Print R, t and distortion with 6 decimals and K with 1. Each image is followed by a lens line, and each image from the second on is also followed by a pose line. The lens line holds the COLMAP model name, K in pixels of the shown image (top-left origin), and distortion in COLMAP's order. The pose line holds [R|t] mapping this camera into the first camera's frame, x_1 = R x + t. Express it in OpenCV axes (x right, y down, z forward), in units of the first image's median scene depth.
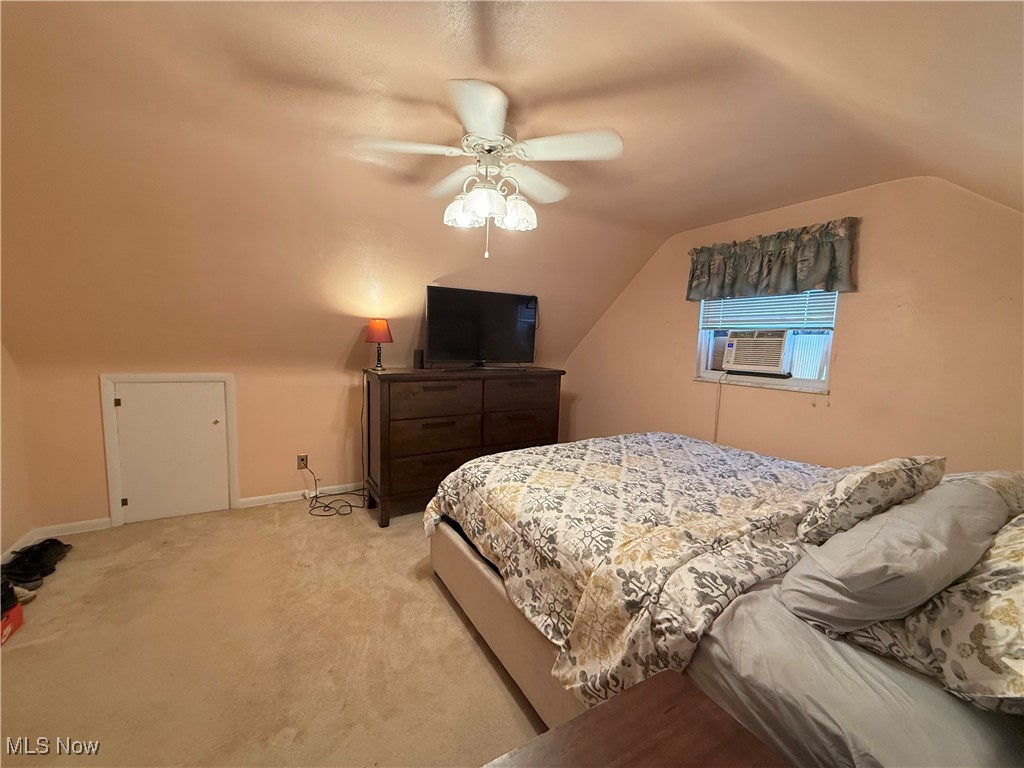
lens RADIAL K [[410.2, 0, 512.0], [0, 410.2, 384.0], [0, 0, 1]] dist [0.000475, 0.000059]
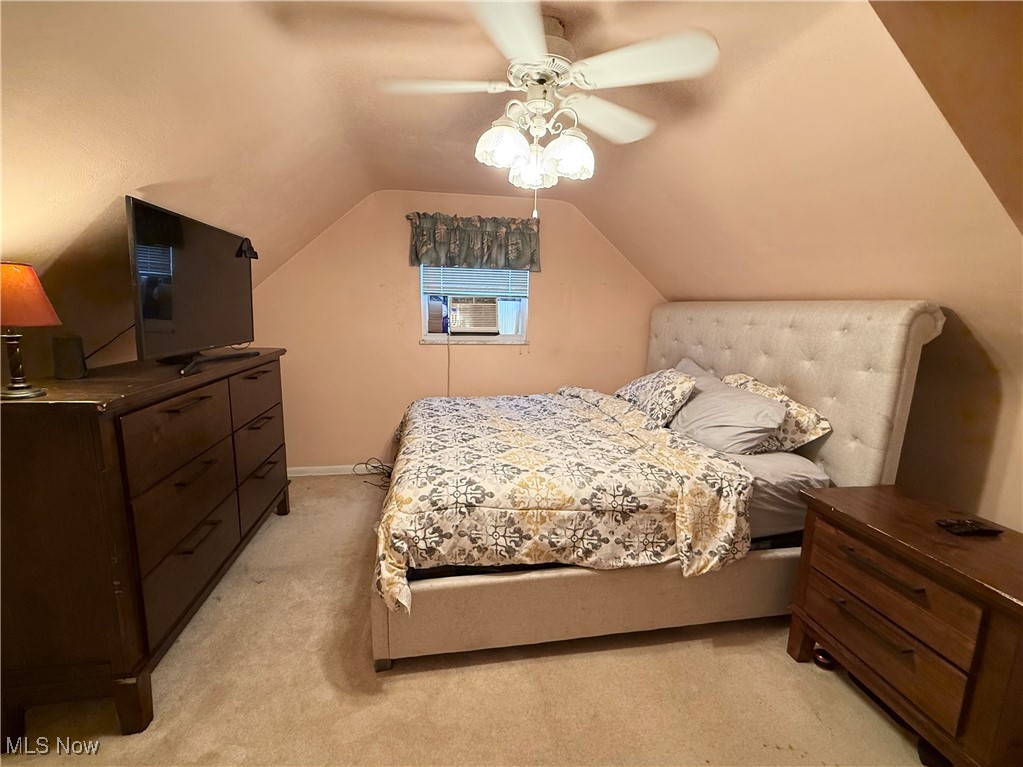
lens RADIAL K [[433.4, 0, 510.4], [0, 433.4, 383.5], [0, 0, 1]] dist [0.000917, 0.000169]
pose [[0.359805, -0.181626, 0.915179, -0.773282], [0.088189, 0.983099, 0.160433, -0.104583], [-0.928850, 0.022984, 0.369741, 0.610705]]
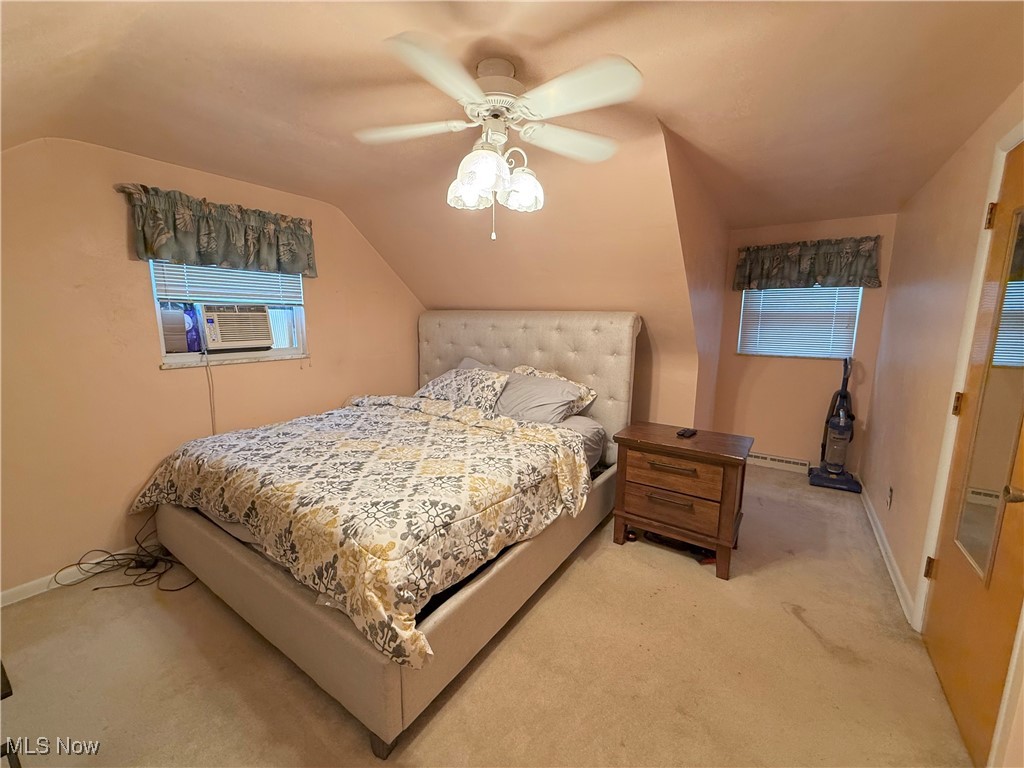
lens RADIAL K [[406.1, 0, 512.0], [0, 406.1, 384.0], [0, 0, 1]] dist [0.000837, 0.000100]
pose [[-0.421463, -0.180336, 0.888734, -0.762895], [0.072976, 0.970105, 0.231454, -0.169676], [-0.903904, 0.162406, -0.395703, 1.133520]]
